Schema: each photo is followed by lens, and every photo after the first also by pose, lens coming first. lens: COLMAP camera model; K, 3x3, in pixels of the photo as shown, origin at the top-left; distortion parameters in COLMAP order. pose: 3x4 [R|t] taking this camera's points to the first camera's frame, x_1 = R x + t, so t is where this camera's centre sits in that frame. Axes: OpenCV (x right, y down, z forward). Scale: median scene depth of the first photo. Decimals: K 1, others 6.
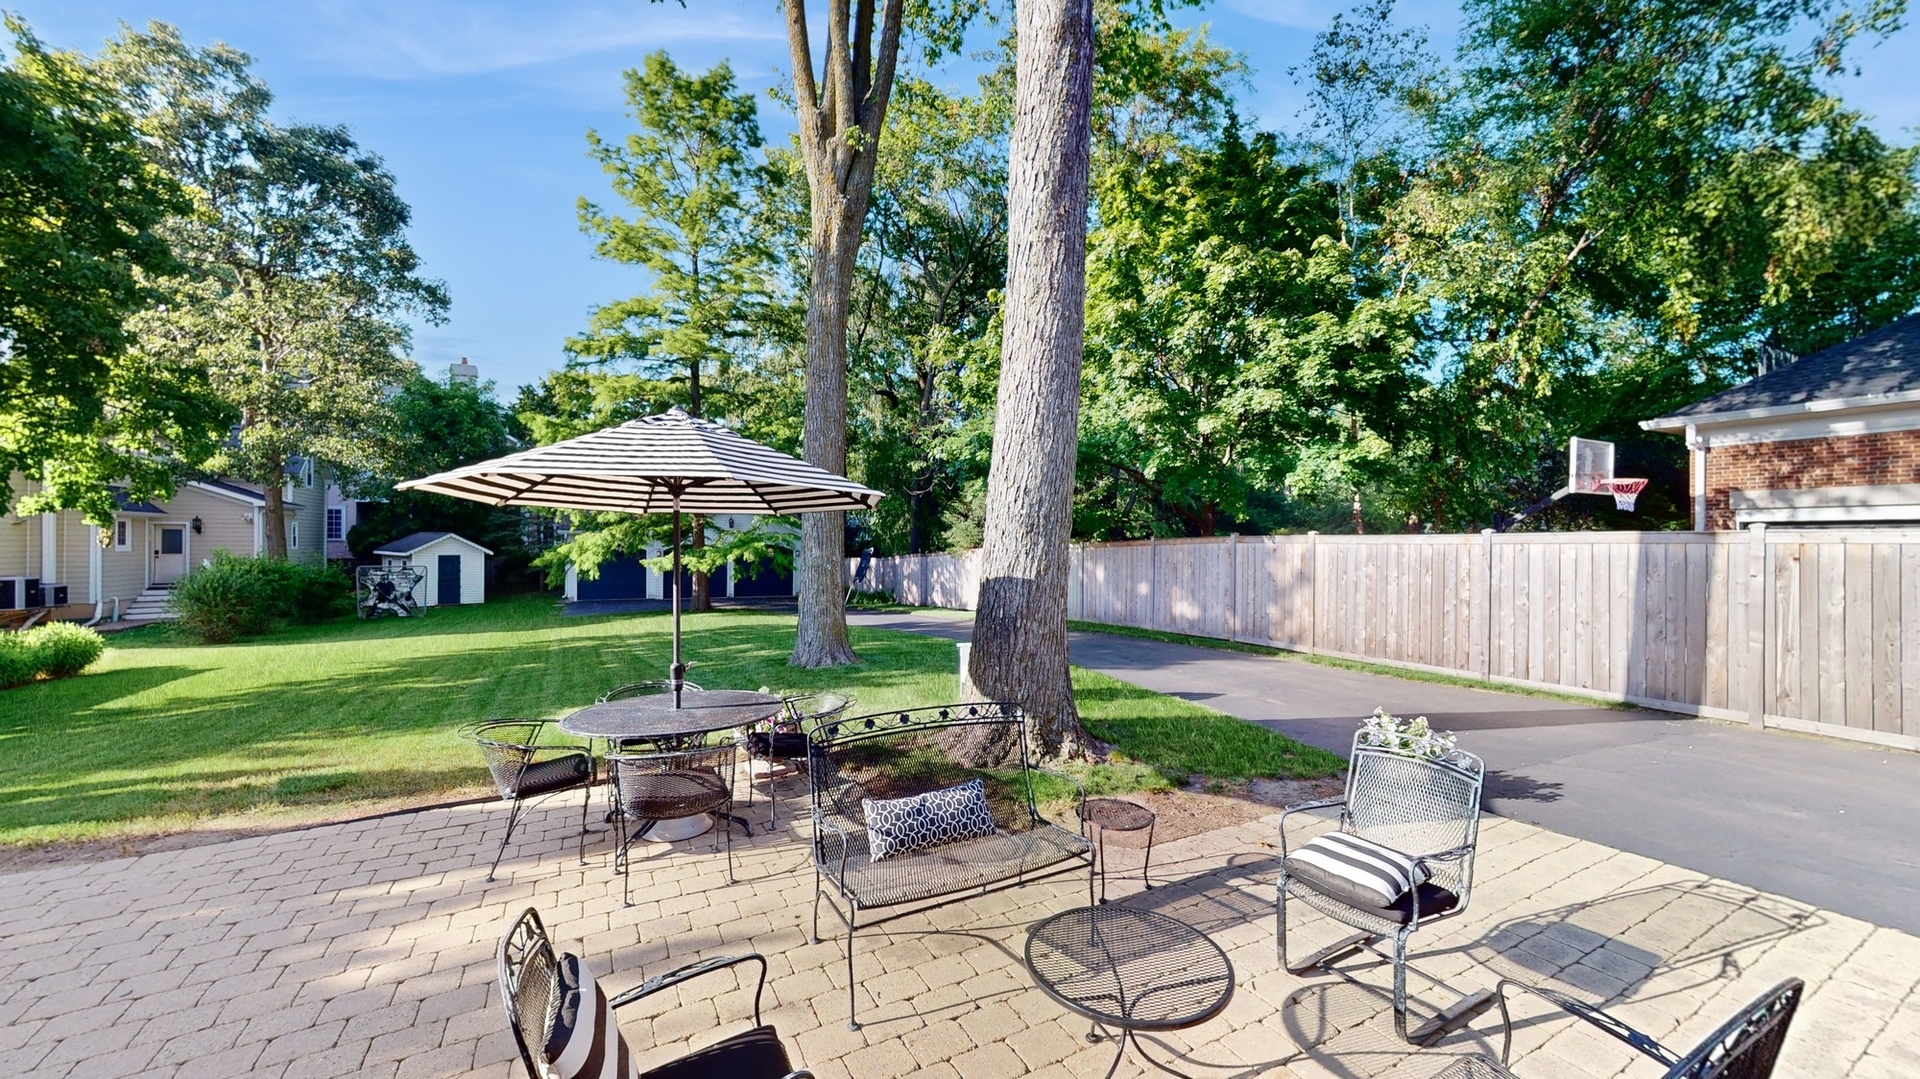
lens RADIAL K [[707.8, 0, 960.0], [0, 707.8, 539.5], [0, 0, 1]] dist [0.021452, 0.000033]
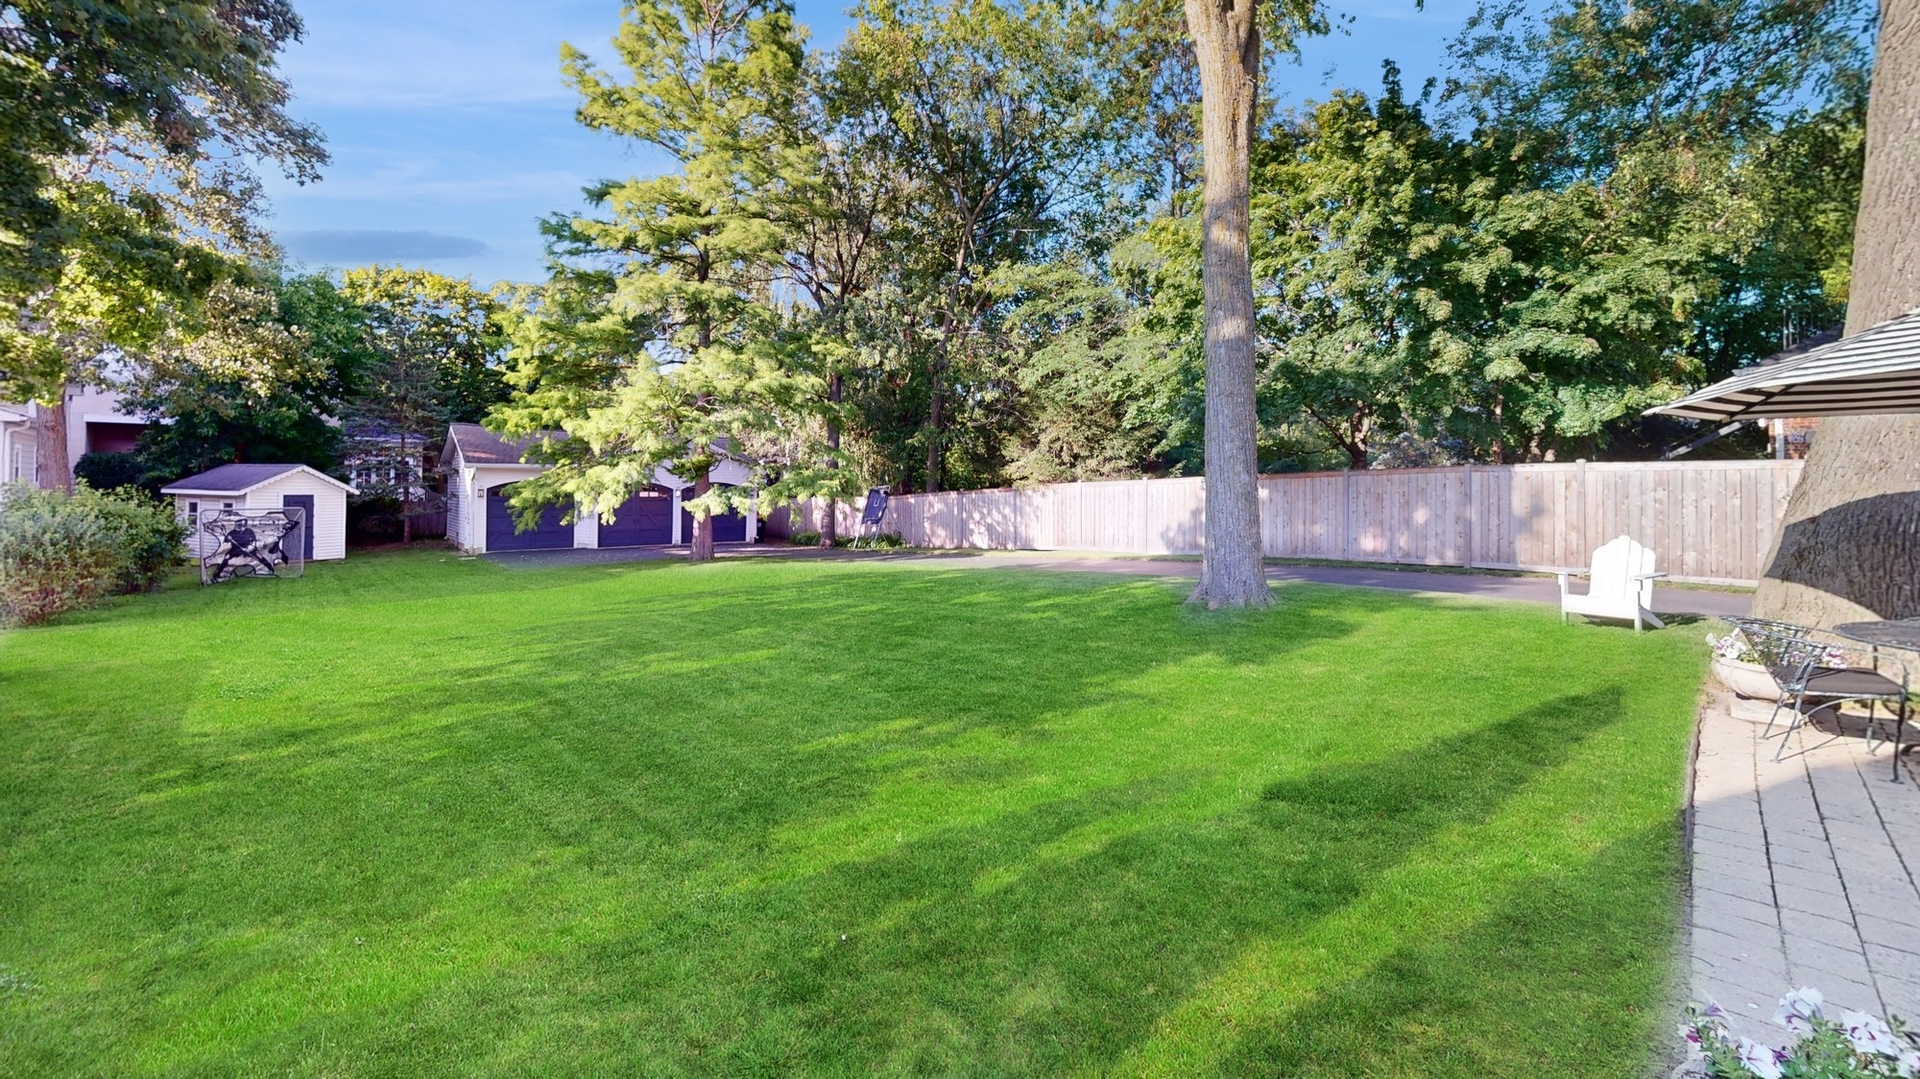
lens RADIAL K [[707.8, 0, 960.0], [0, 707.8, 539.5], [0, 0, 1]] dist [0.021452, 0.000033]
pose [[0.964900, -0.011530, 0.262363, -0.278292], [-0.007257, 0.997484, 0.070525, 0.010855], [-0.262516, -0.069953, 0.962389, 0.070906]]
